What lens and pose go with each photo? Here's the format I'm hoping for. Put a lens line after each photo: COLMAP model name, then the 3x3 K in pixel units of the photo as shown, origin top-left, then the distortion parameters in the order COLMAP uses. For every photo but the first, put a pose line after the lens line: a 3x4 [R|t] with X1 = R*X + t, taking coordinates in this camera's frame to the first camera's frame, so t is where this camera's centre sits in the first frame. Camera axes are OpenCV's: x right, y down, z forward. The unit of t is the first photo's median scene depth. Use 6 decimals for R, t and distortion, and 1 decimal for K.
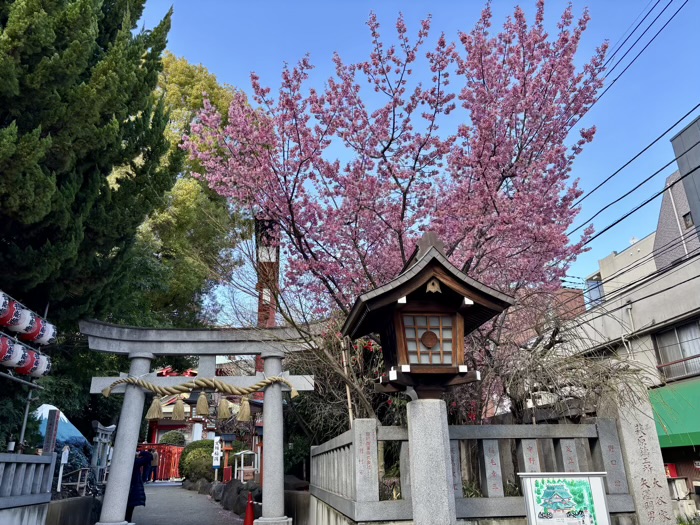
lens RADIAL K [[529.6, 0, 345.4], [0, 529.6, 261.9], [0, 0, 1]] dist [0.030312, -0.021940]
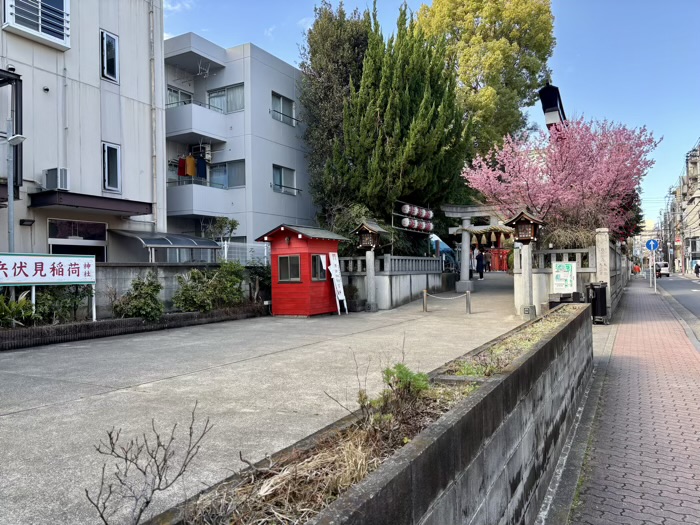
lens RADIAL K [[529.6, 0, 347.6], [0, 529.6, 263.3], [0, 0, 1]] dist [0.030312, -0.021940]
pose [[0.806867, 0.000363, -0.590734, 1.428141], [0.211642, 0.933440, 0.289649, -1.051433], [0.551520, -0.358732, 0.753085, -2.795580]]
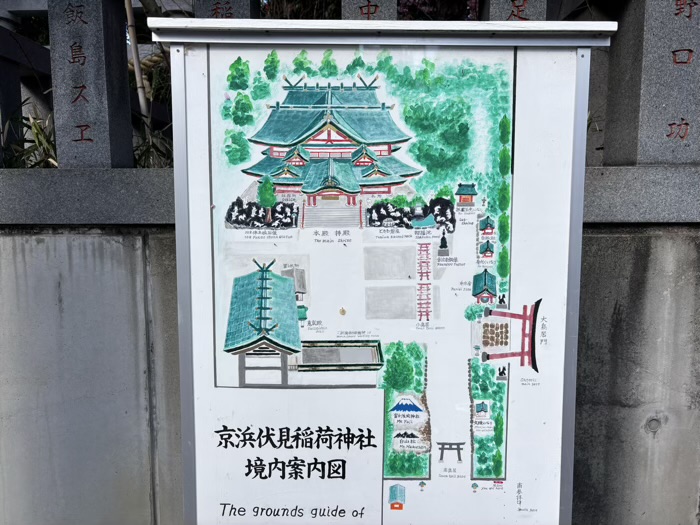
lens RADIAL K [[529.6, 0, 350.5], [0, 529.6, 260.2], [0, 0, 1]] dist [0.030312, -0.021940]
pose [[0.987351, 0.037584, -0.154028, 0.432961], [0.036396, 0.891822, 0.450919, 0.385493], [0.154313, -0.450822, 0.879174, 0.786933]]
